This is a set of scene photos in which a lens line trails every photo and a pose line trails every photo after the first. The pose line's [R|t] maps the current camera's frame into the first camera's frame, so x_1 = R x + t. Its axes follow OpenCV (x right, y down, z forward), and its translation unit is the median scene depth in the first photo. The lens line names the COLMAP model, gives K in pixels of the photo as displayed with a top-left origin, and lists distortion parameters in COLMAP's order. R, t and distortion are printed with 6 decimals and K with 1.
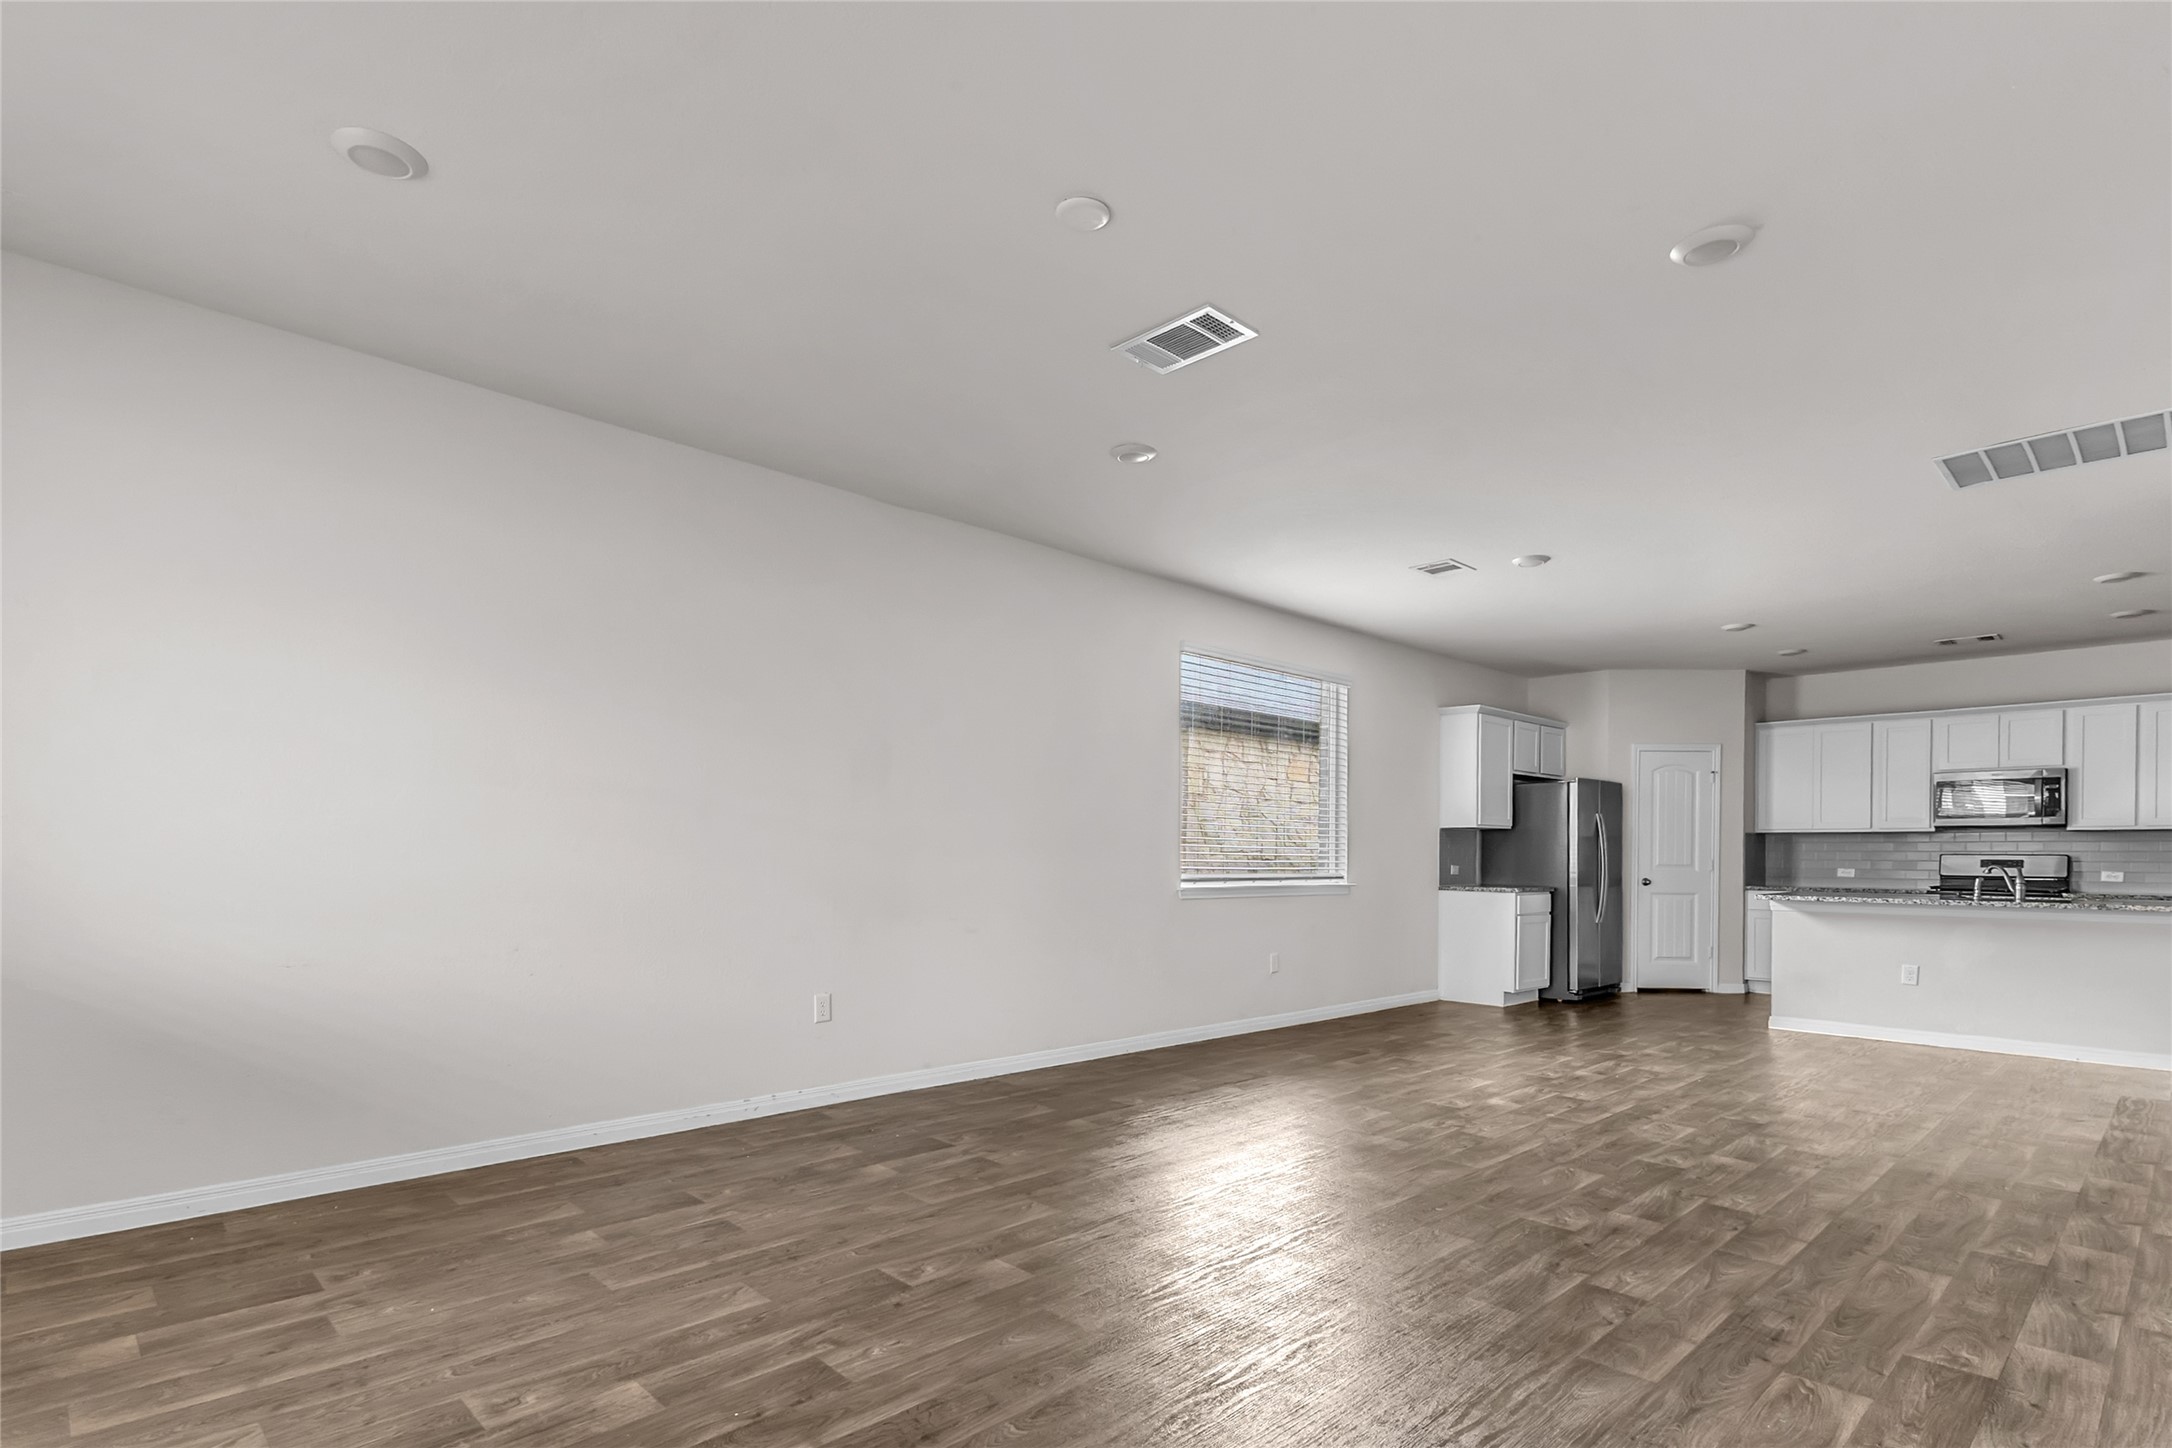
lens RADIAL K [[1085.0, 0, 1079.0], [0, 1085.0, 845.3], [0, 0, 1]] dist [0.013810, -0.000812]
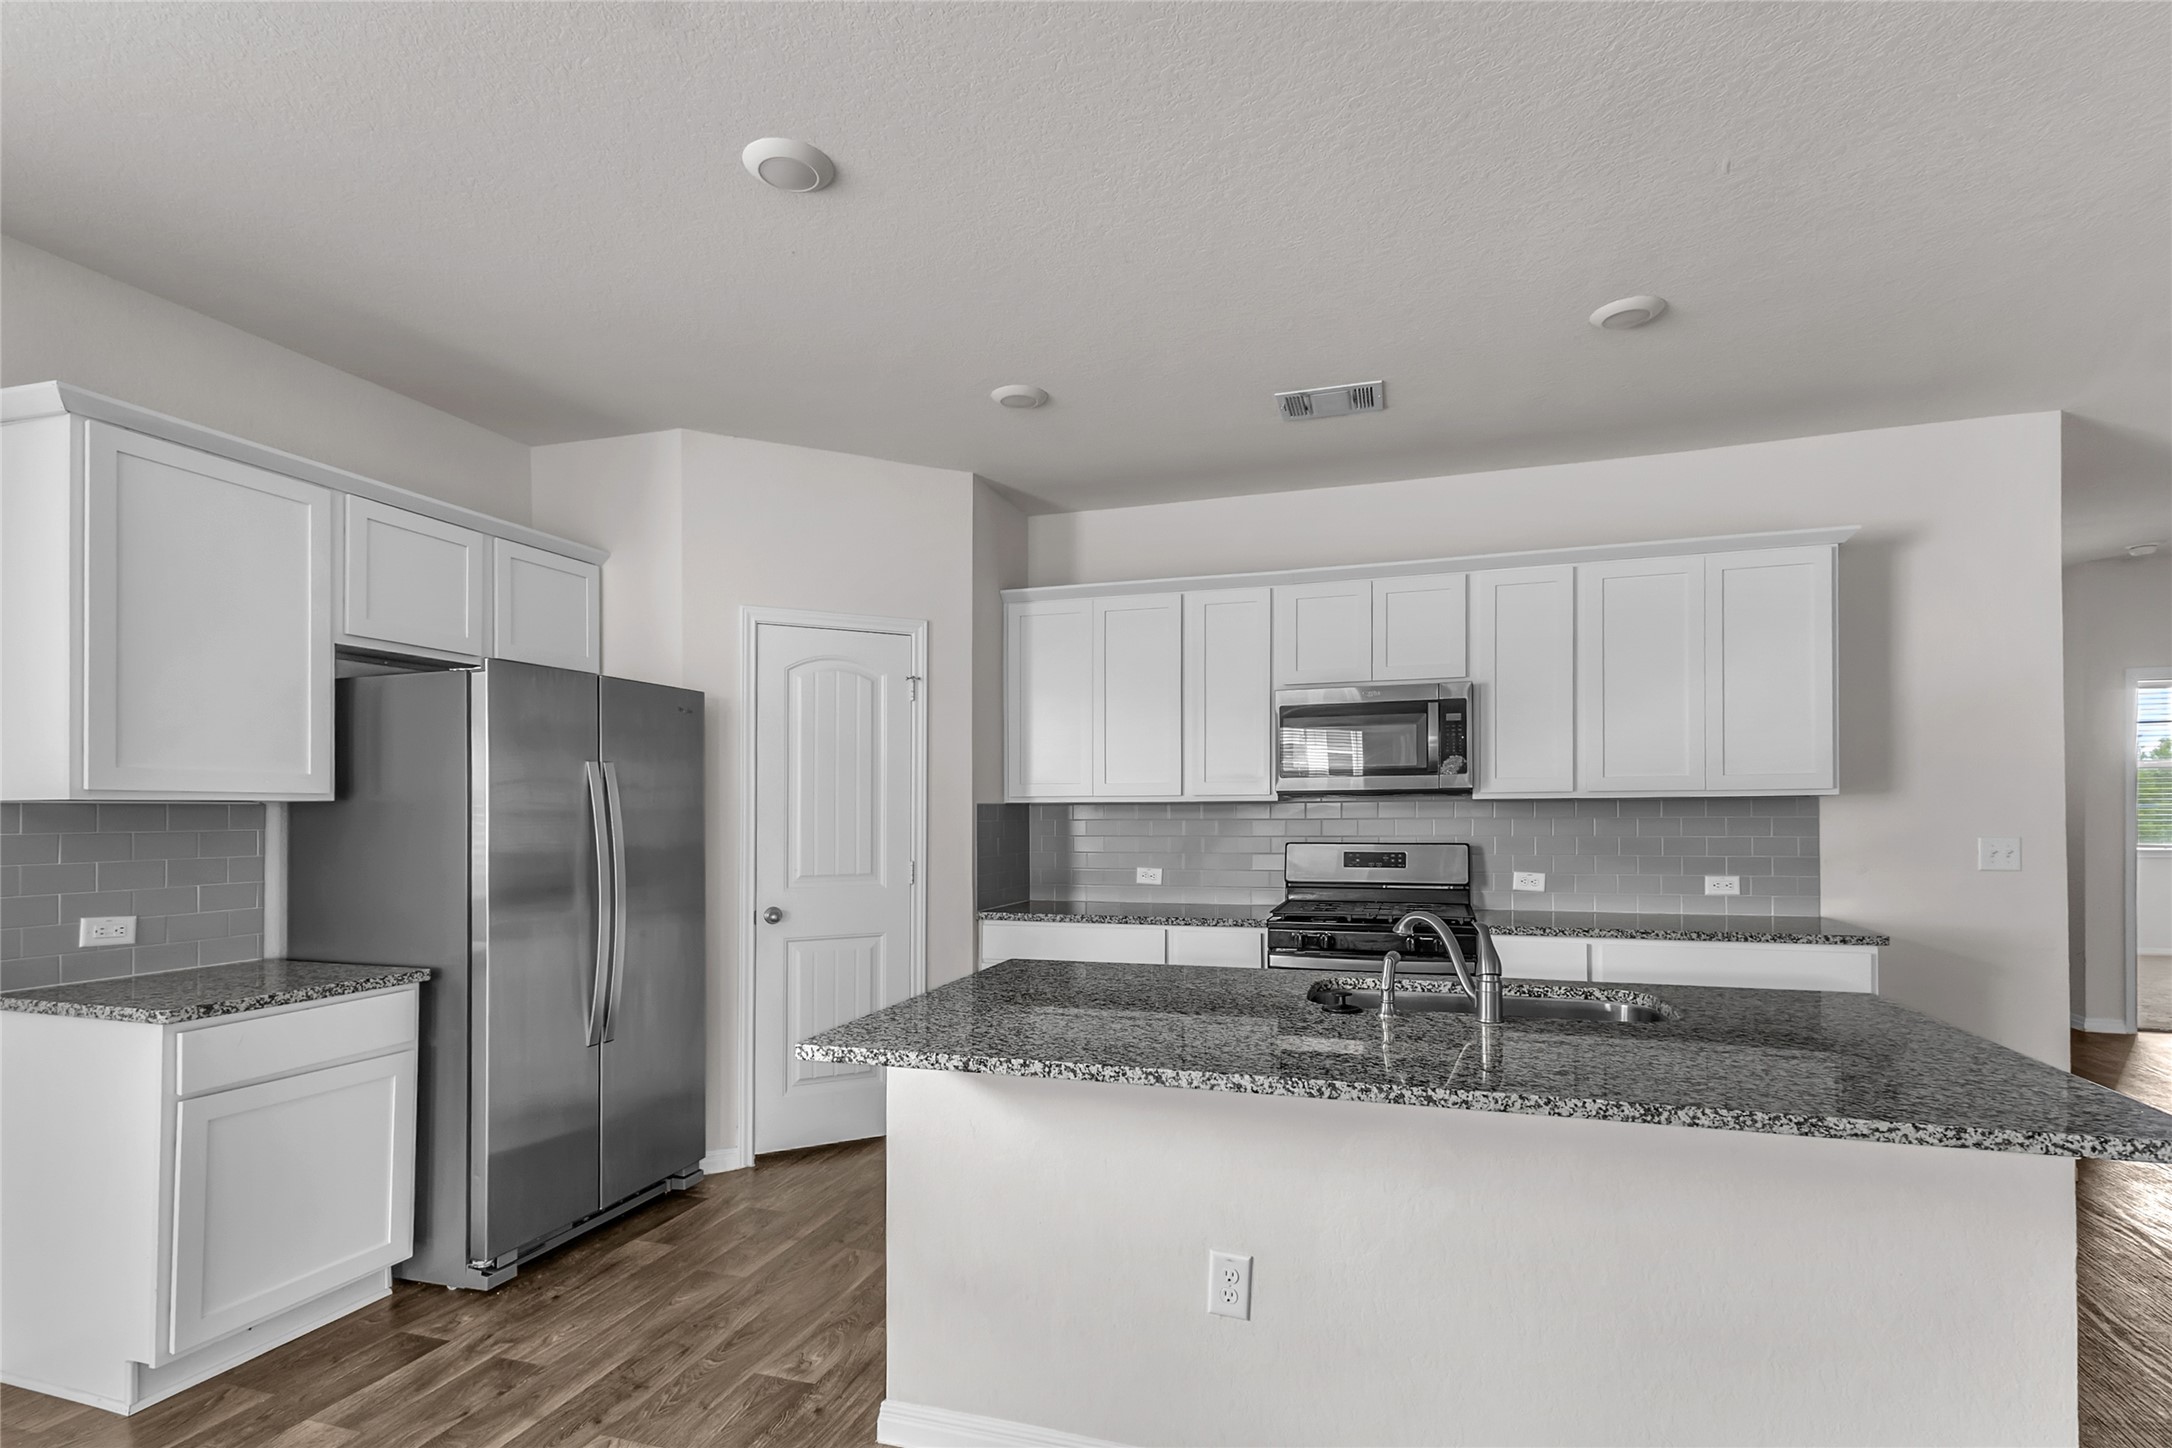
lens RADIAL K [[1023.0, 0, 1087.7], [0, 1023.0, 795.5], [0, 0, 1]] dist [0.017597, 0.000153]
pose [[0.875809, -0.003790, 0.482644, 0.457522], [0.006858, 0.999966, -0.004592, -0.013632], [-0.482610, 0.007332, 0.875805, 0.603980]]
